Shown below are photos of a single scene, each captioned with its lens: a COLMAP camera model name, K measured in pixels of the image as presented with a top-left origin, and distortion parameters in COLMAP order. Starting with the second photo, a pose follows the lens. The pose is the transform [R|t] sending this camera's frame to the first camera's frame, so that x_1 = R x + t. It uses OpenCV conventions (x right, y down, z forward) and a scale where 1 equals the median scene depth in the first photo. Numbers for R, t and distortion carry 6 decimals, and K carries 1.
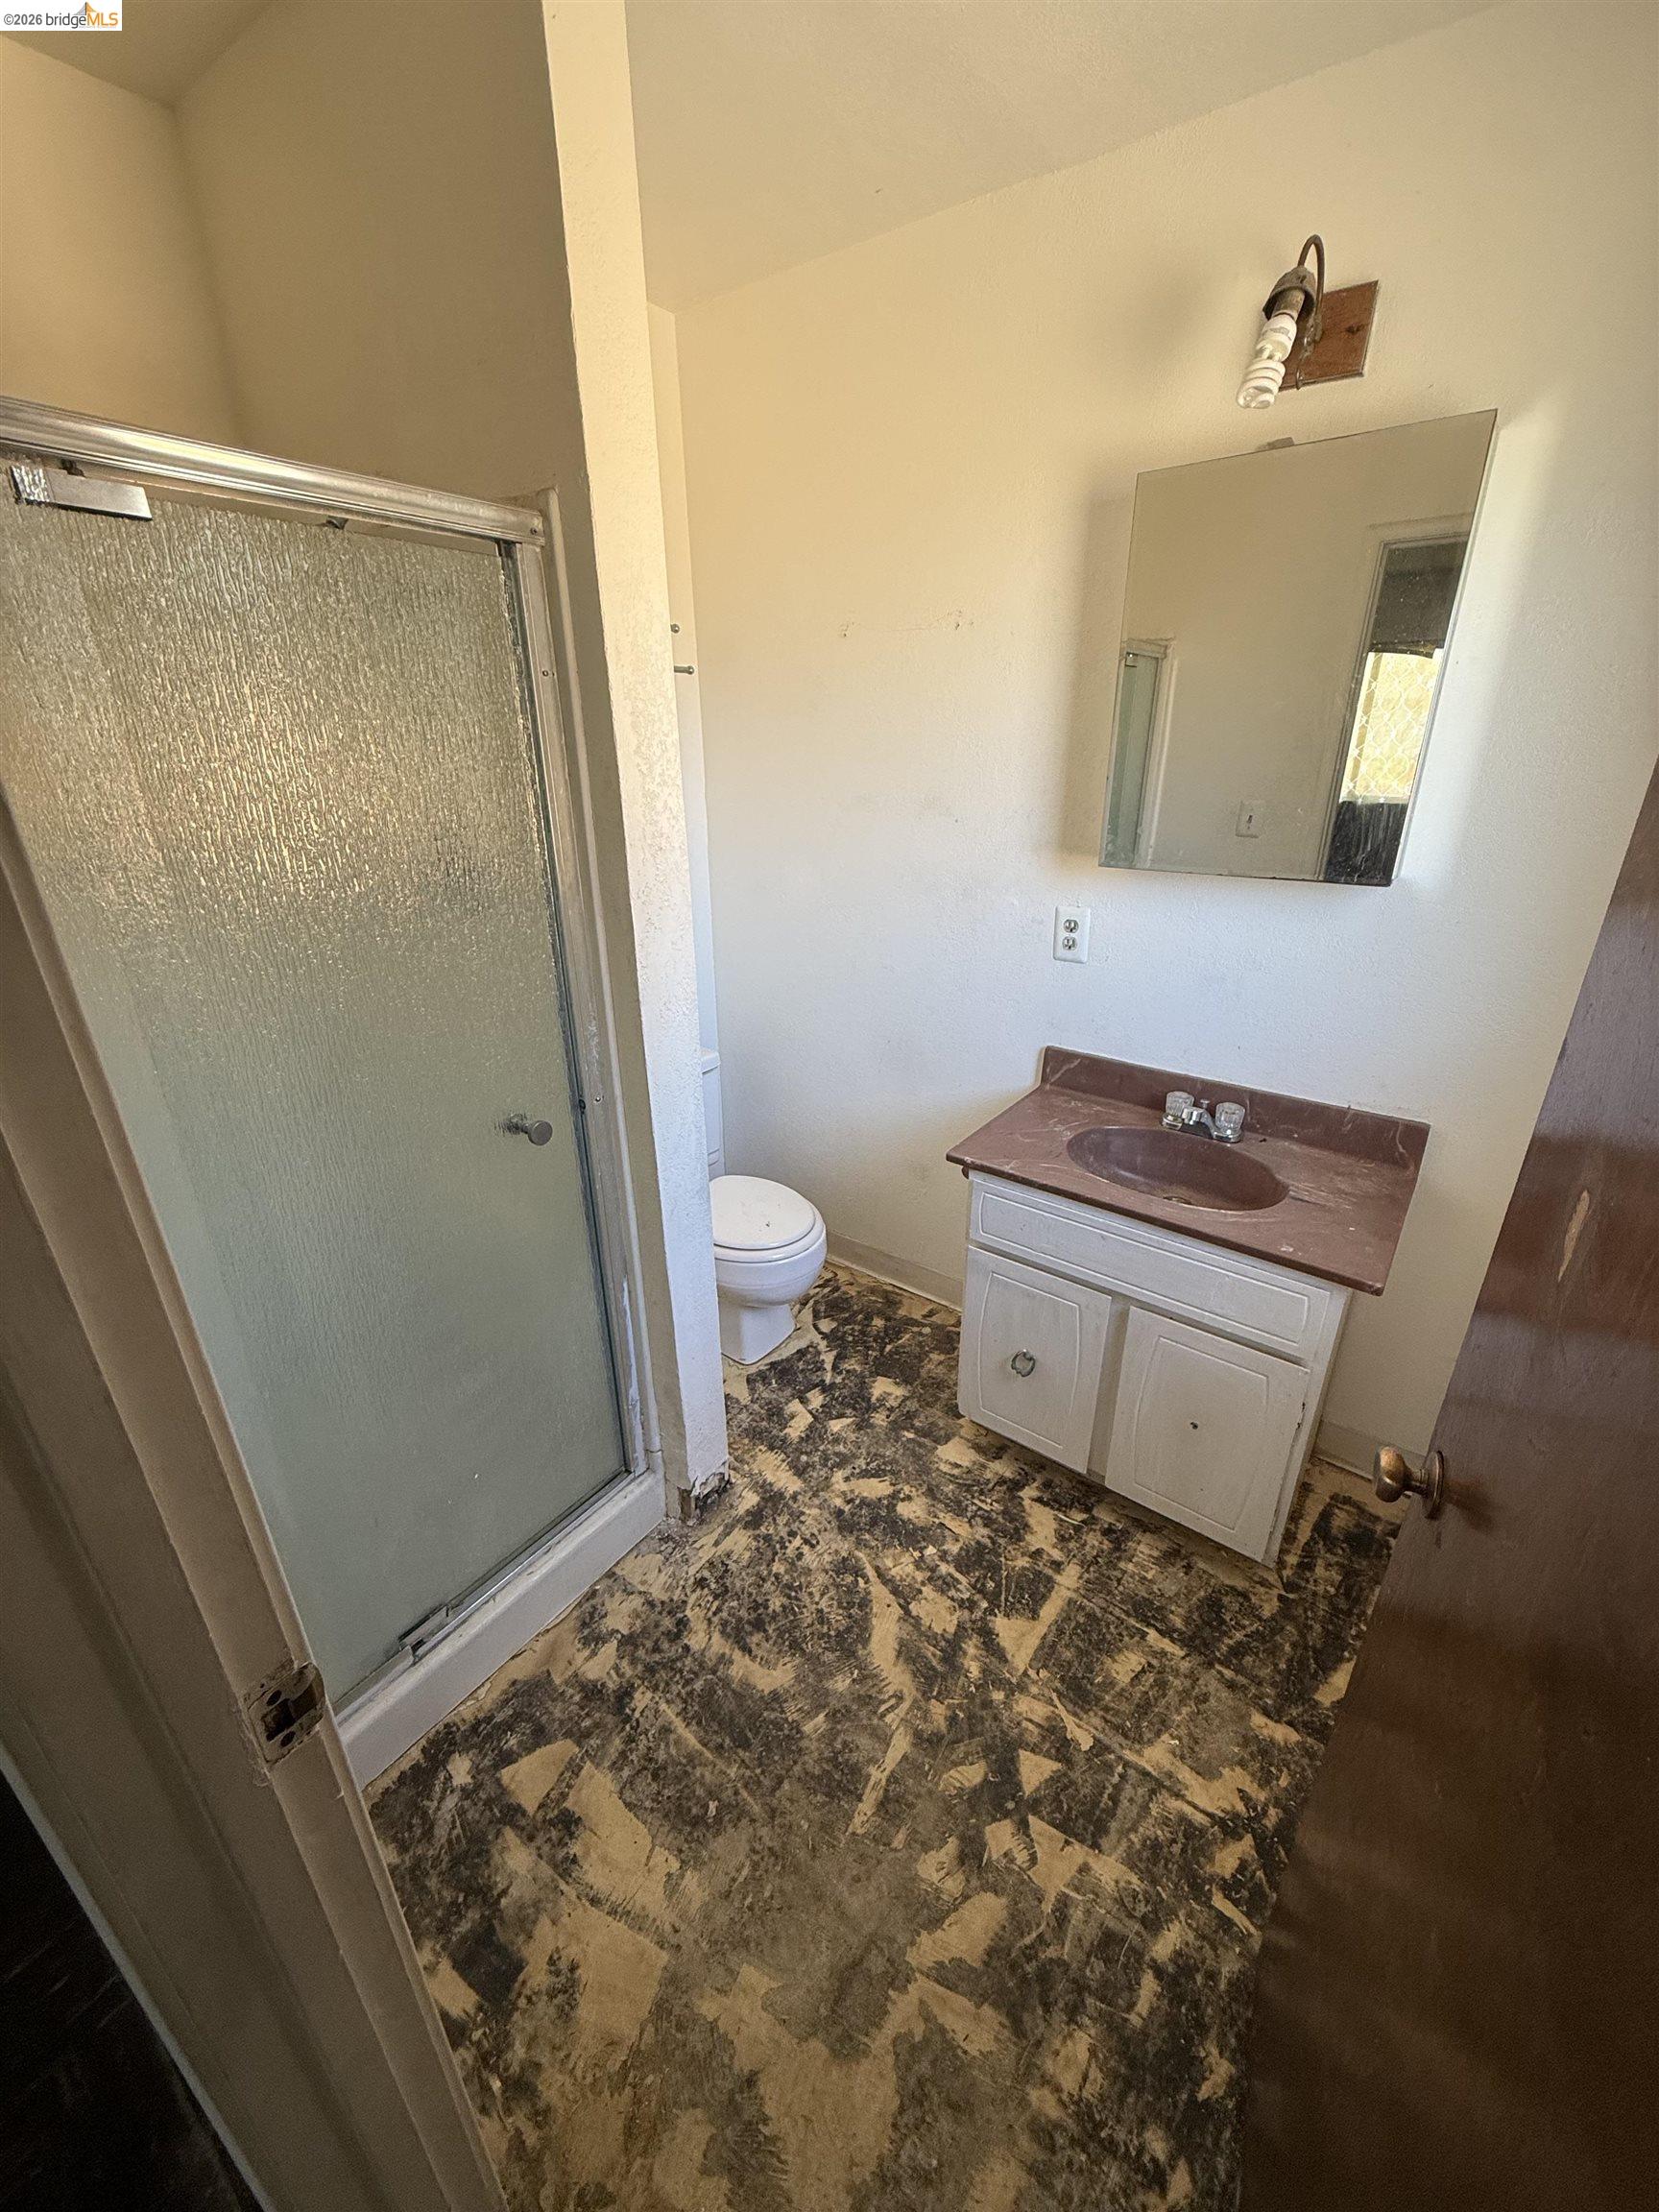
lens RADIAL K [[876.3, 0, 823.2], [0, 876.3, 1101.5], [0, 0, 1]] dist [-0.004030, -0.000171]
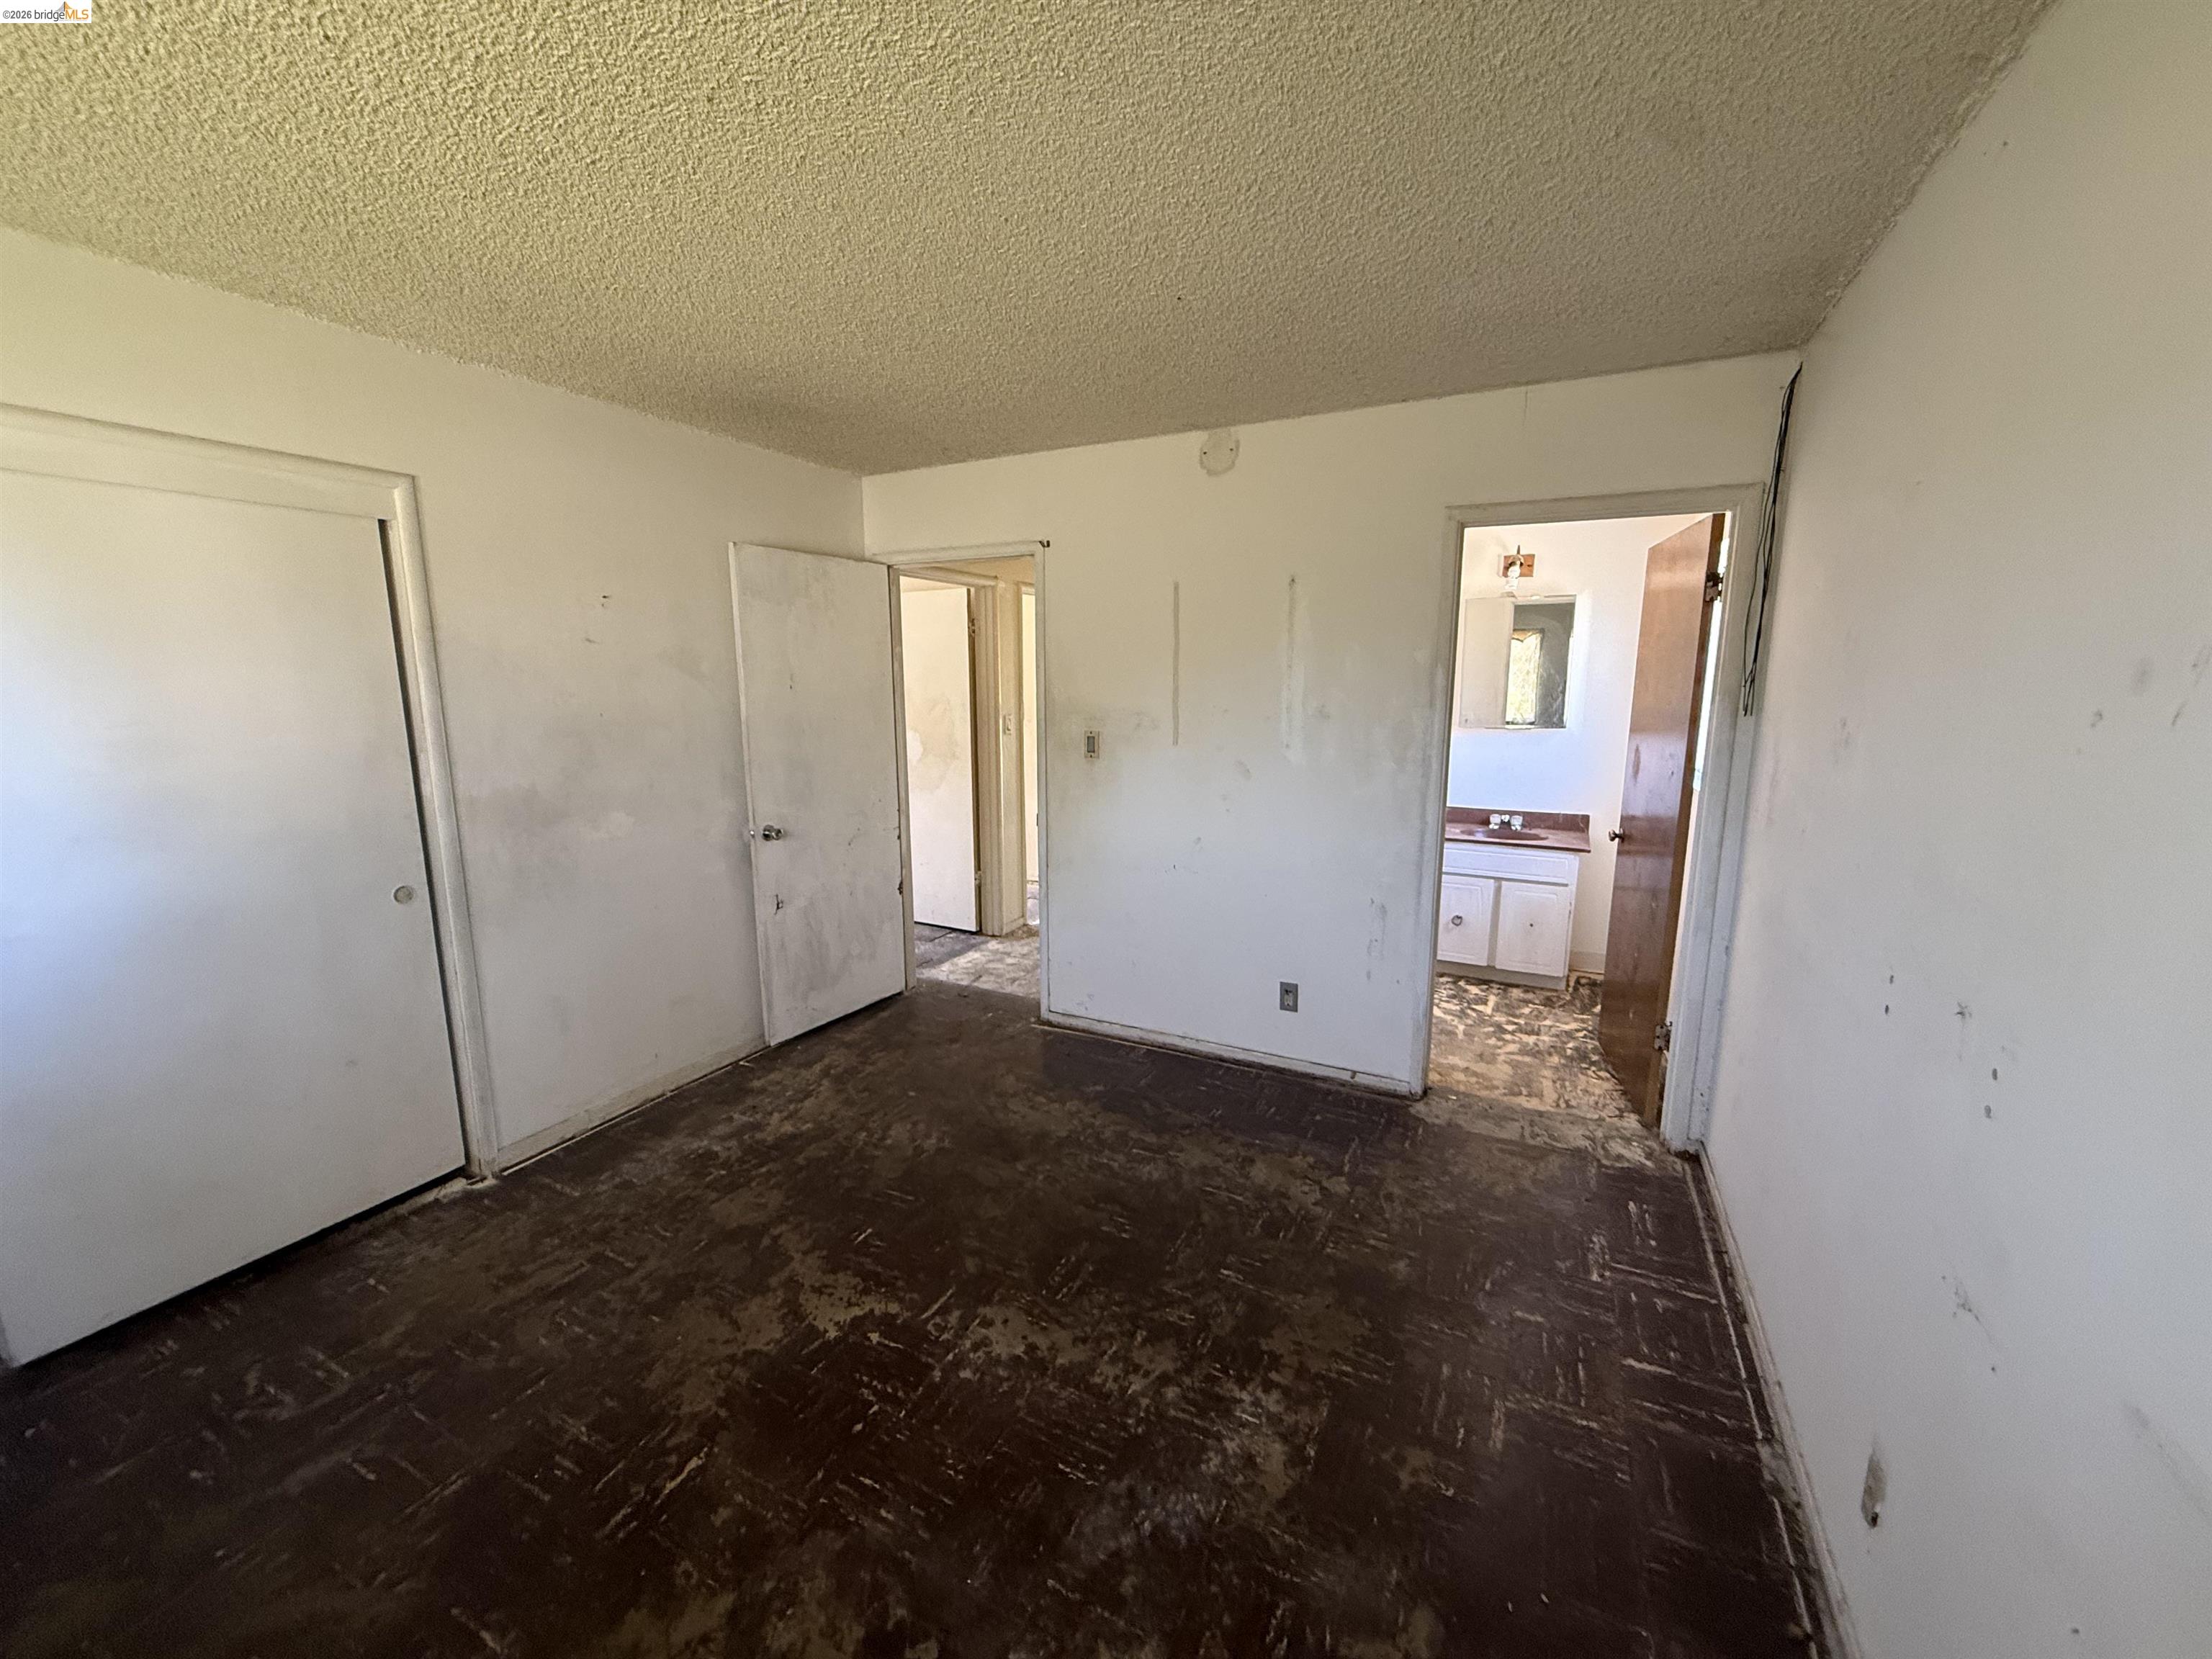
lens RADIAL K [[876.3, 0, 1106.8], [0, 876.3, 830.2], [0, 0, 1]] dist [-0.004030, -0.000171]
pose [[0.984313, -0.017409, 0.175572, -1.417380], [0.057162, 0.972912, -0.223998, 0.666737], [-0.166916, 0.230520, 0.958645, -1.514748]]
